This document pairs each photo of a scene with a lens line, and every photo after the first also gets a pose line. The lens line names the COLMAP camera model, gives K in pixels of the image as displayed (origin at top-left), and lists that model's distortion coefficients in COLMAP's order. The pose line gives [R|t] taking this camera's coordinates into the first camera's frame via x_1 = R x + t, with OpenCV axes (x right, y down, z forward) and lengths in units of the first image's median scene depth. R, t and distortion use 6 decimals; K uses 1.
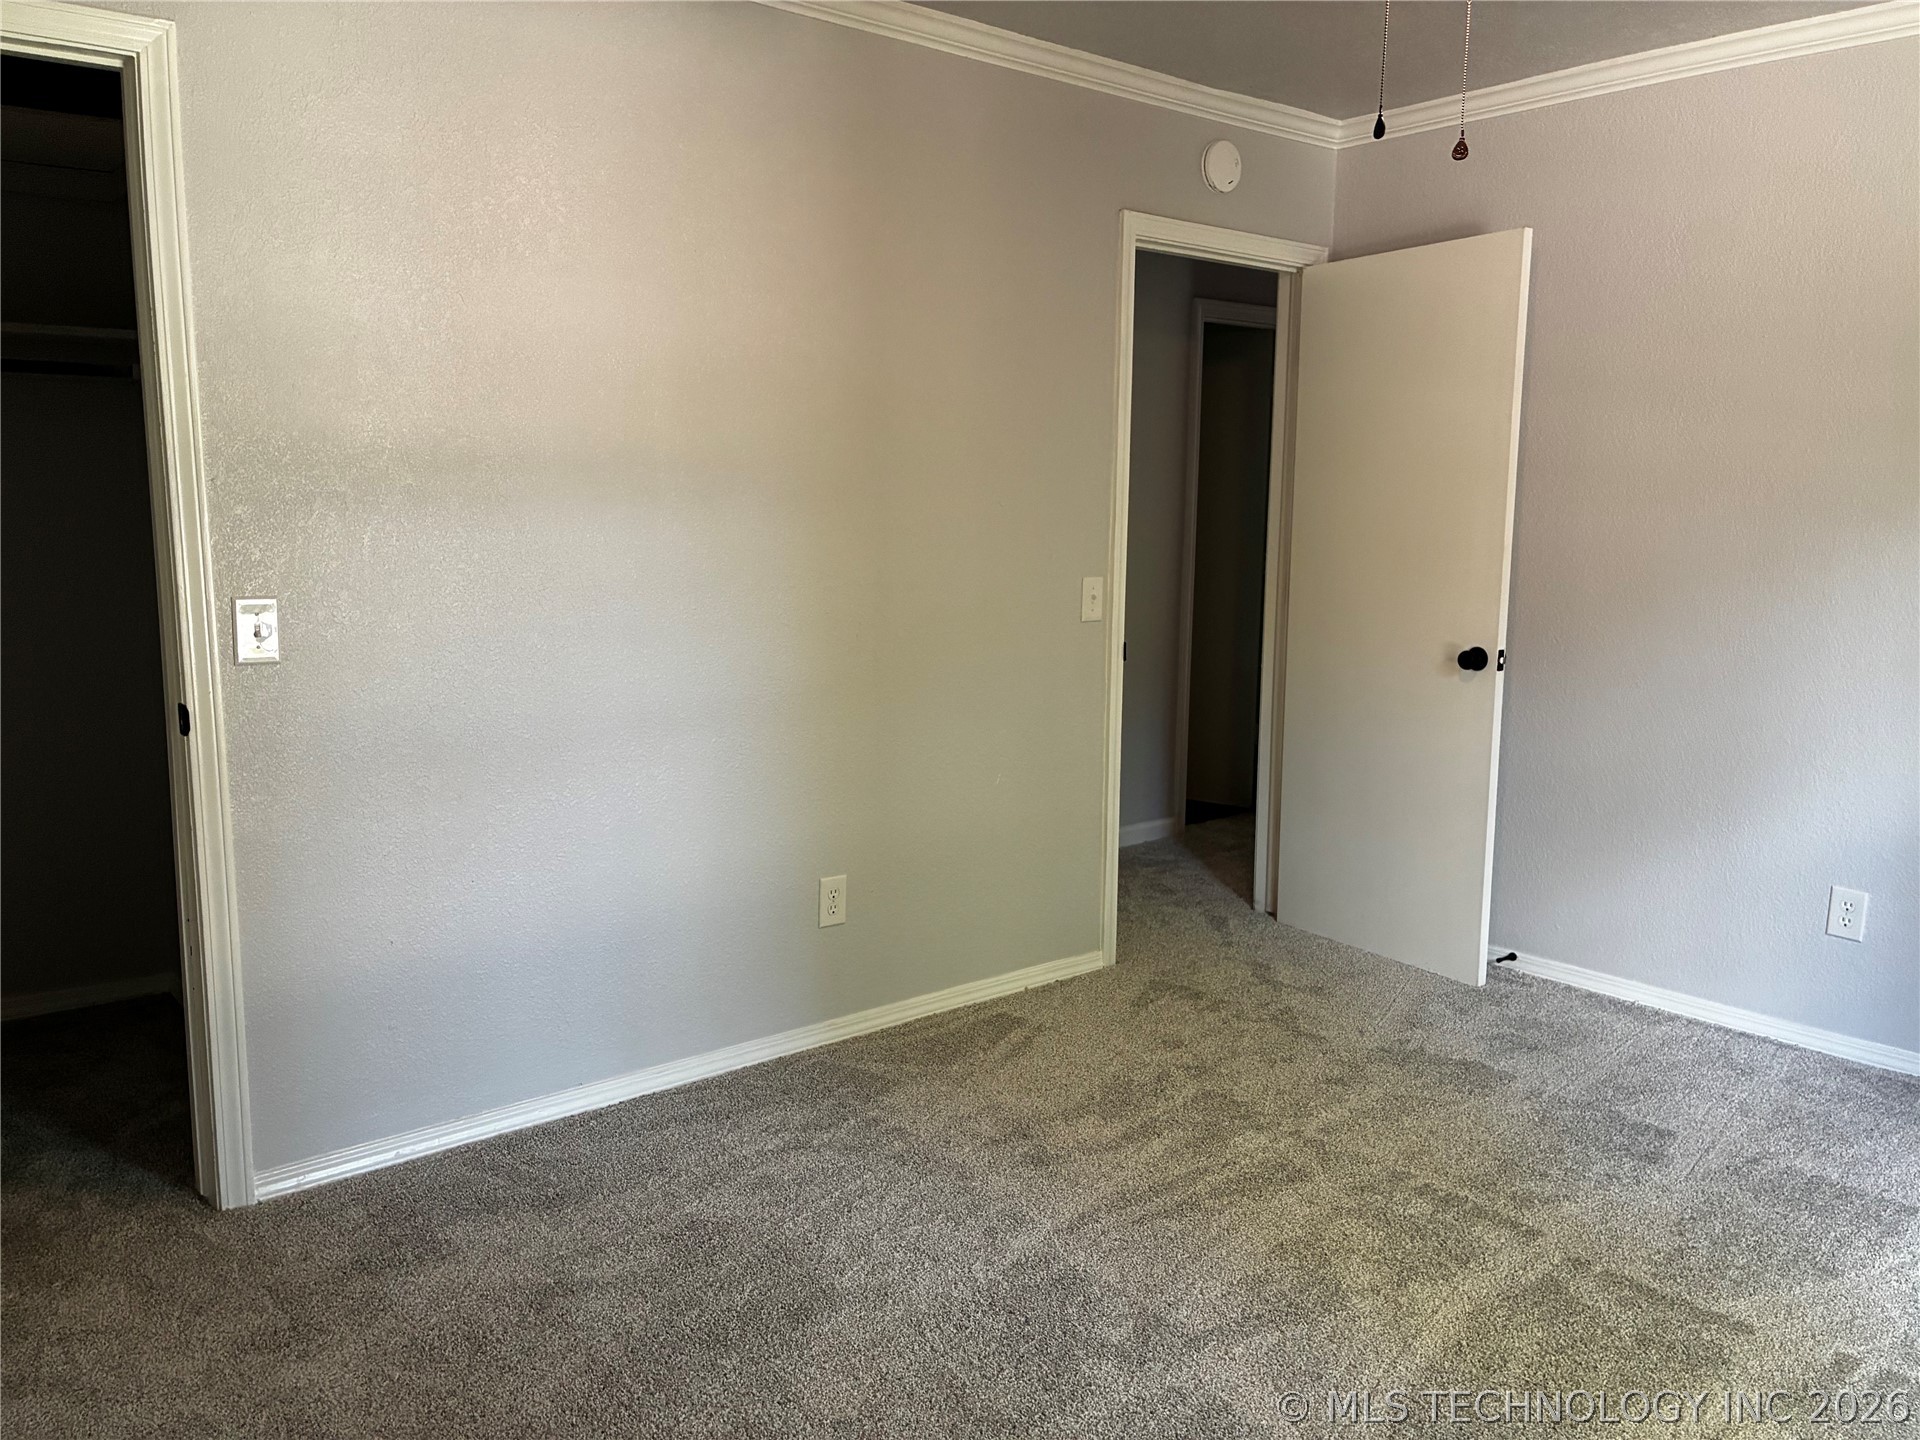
lens RADIAL K [[1443.0, 0, 964.8], [0, 1443.0, 716.9], [0, 0, 1]] dist [0.003823, -0.024798]
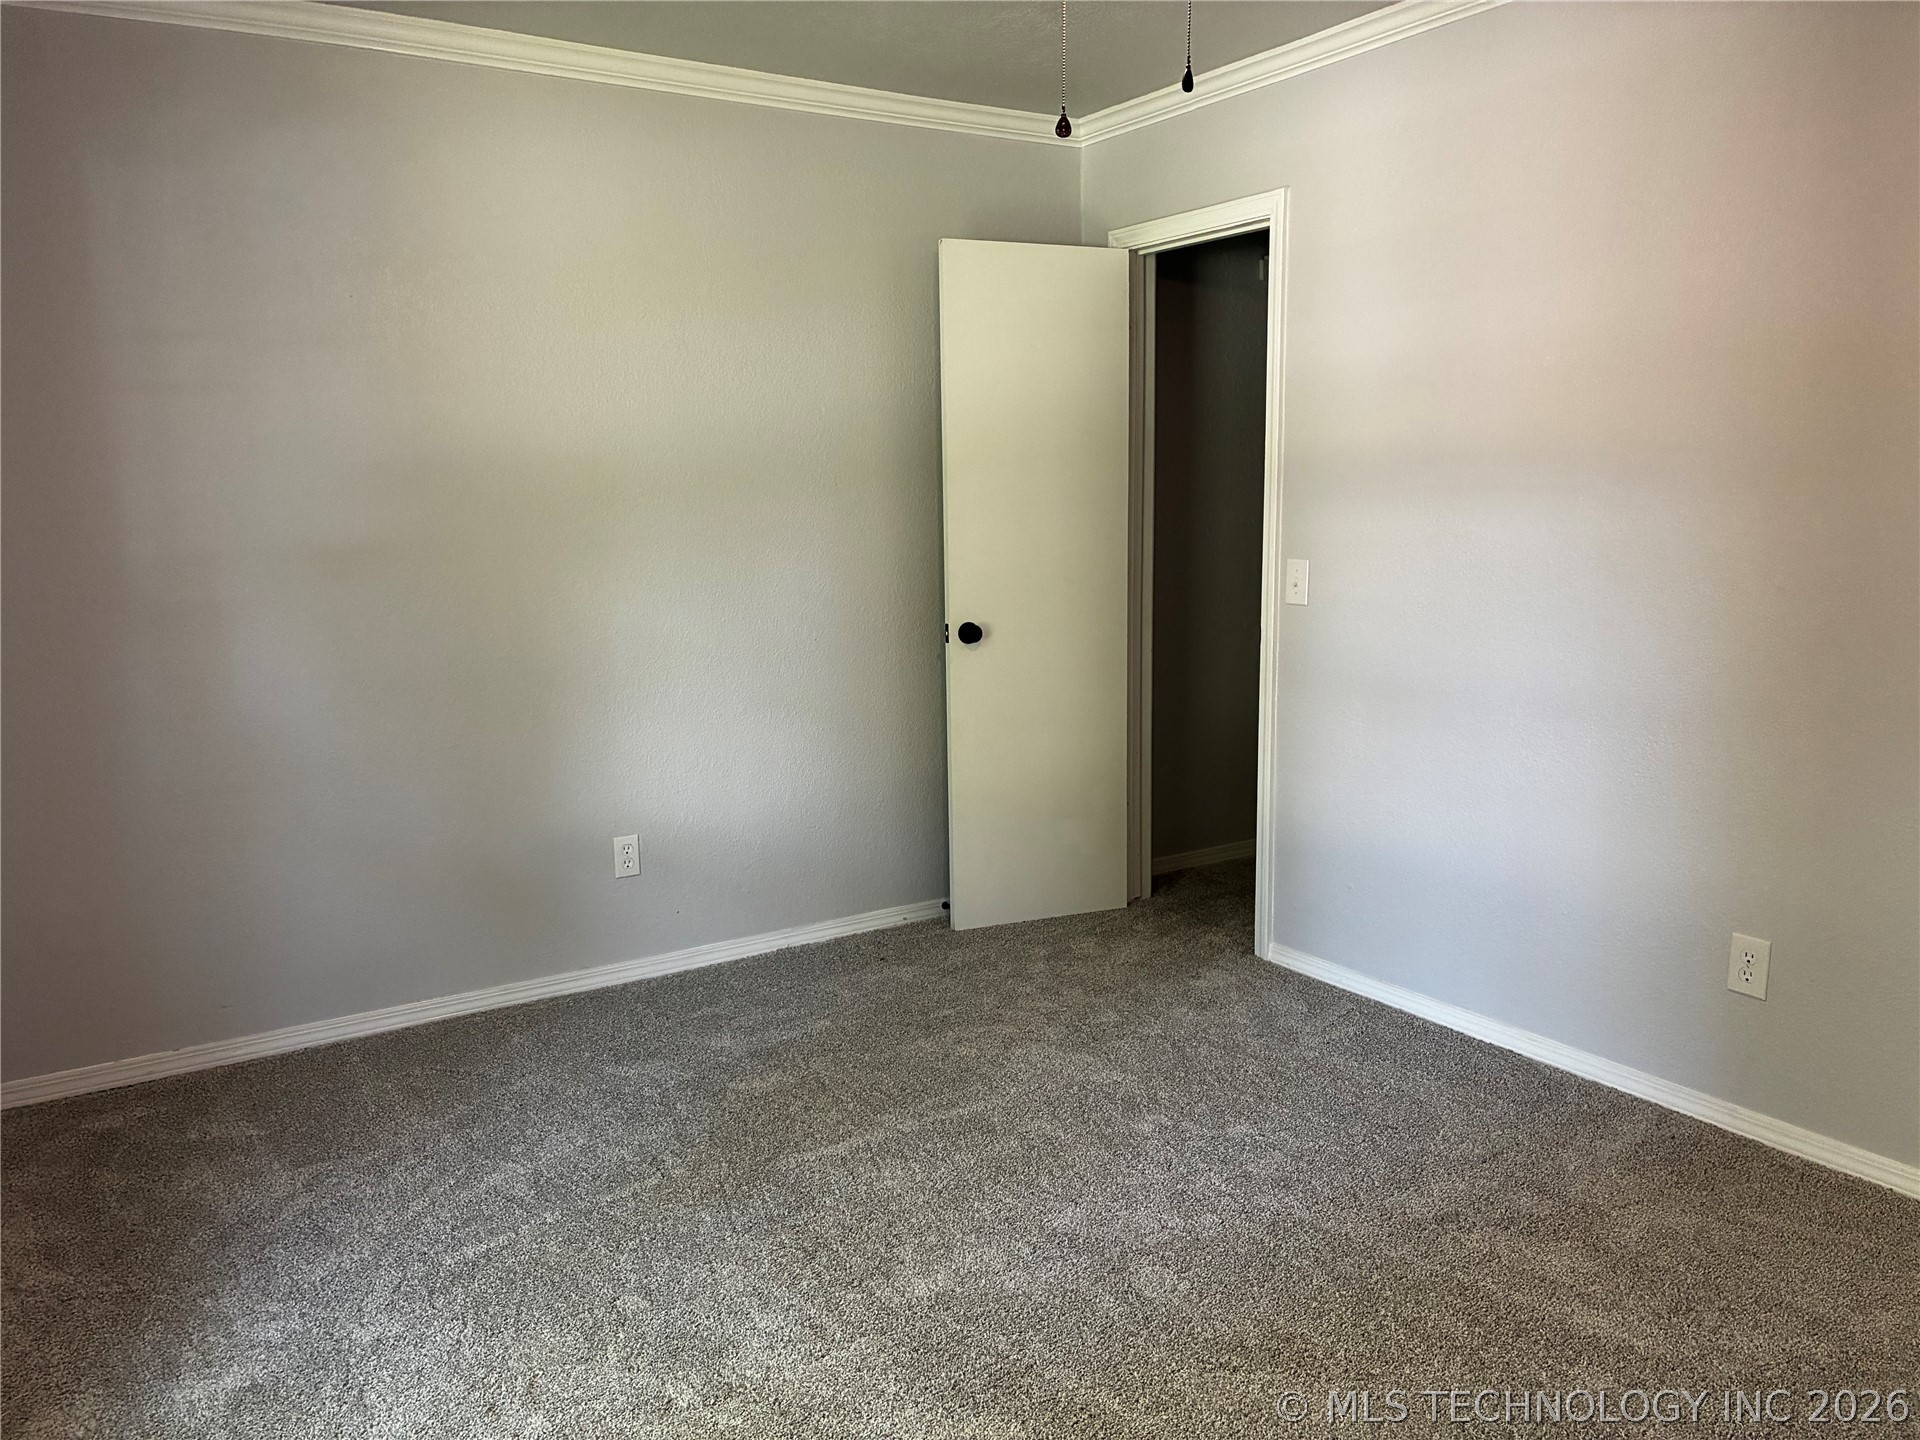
lens RADIAL K [[1443.0, 0, 964.8], [0, 1443.0, 716.9], [0, 0, 1]] dist [0.003823, -0.024798]
pose [[-0.132190, 0.138321, -0.981526, 0.865232], [-0.137942, 0.978013, 0.156404, -0.091595], [0.981579, 0.156069, -0.110203, 0.704186]]
